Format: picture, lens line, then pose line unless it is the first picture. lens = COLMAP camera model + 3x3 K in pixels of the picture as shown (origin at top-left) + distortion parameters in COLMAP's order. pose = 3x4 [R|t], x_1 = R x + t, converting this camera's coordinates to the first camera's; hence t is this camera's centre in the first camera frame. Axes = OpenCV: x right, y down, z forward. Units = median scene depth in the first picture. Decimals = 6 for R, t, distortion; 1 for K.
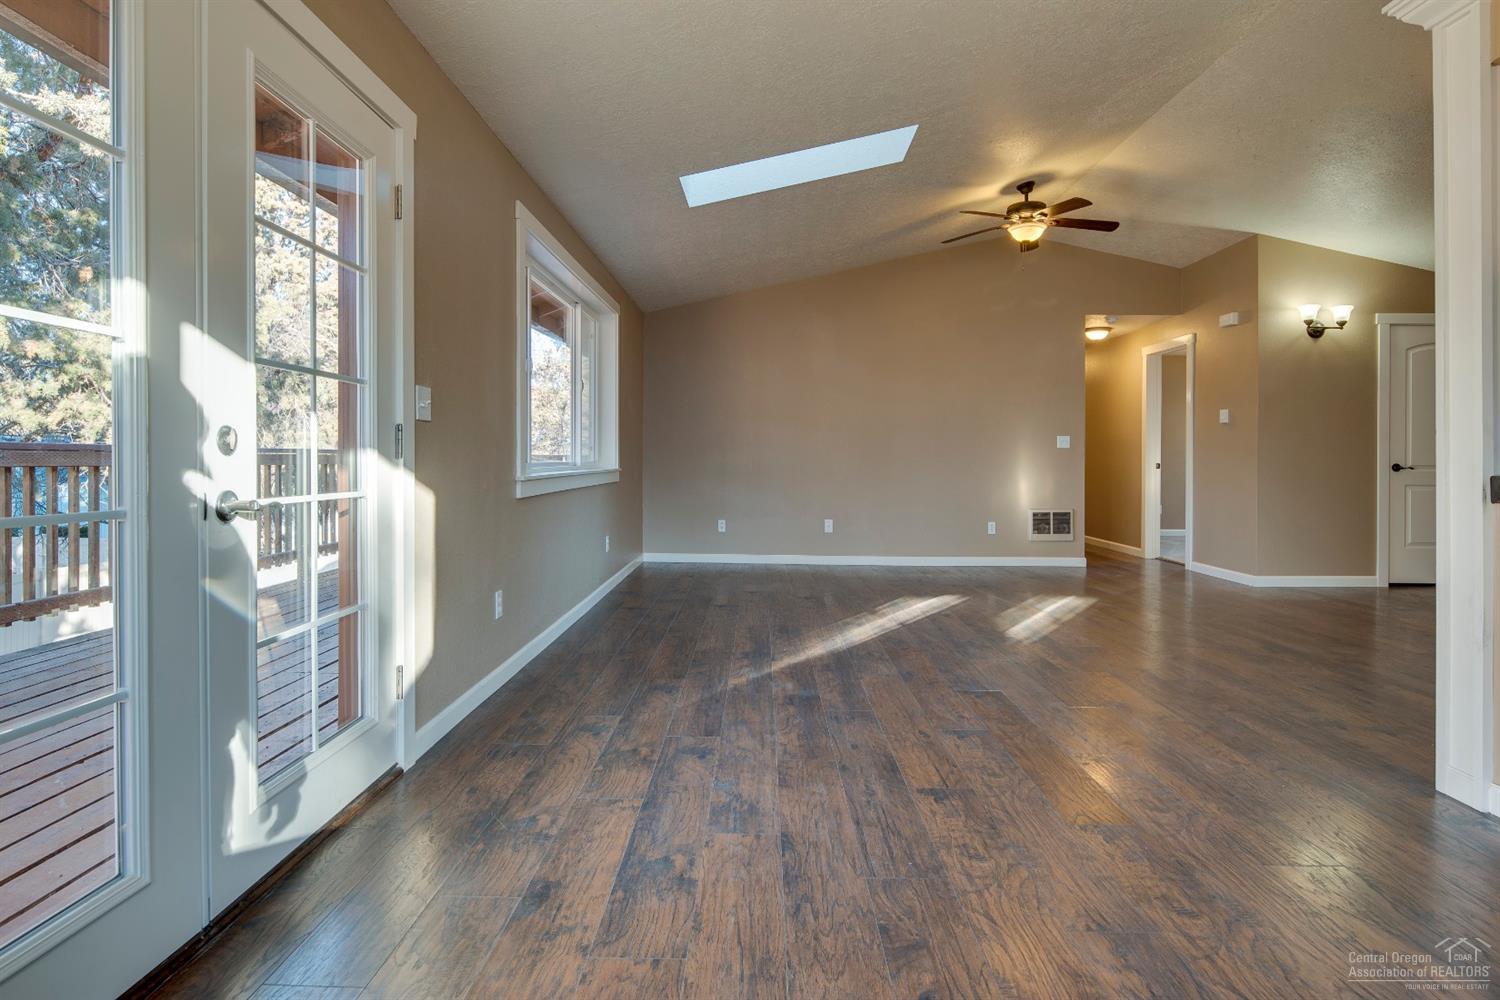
lens RADIAL K [[811.6, 0, 697.6], [0, 811.6, 464.8], [0, 0, 1]] dist [-0.005910, -0.003538]
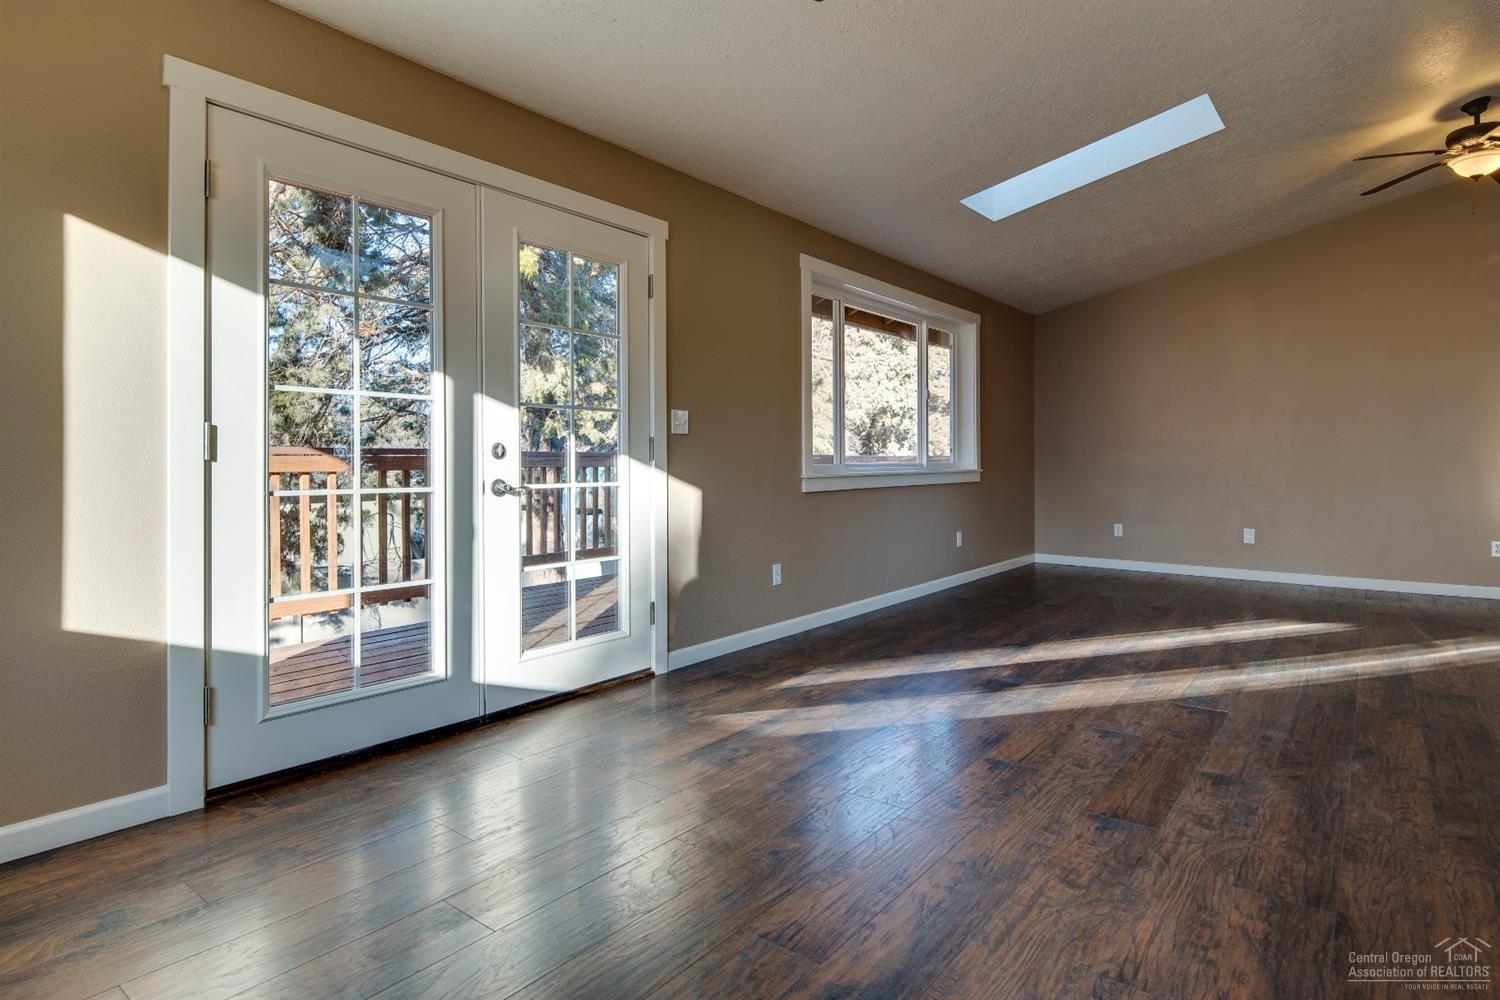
lens RADIAL K [[811.6, 0, 726.8], [0, 811.6, 468.1], [0, 0, 1]] dist [-0.005910, -0.003538]
pose [[0.795960, 0.000563, -0.605348, 0.520948], [-0.000199, 1.000000, 0.000668, 0.003952], [0.605349, -0.000412, 0.795960, -0.072954]]
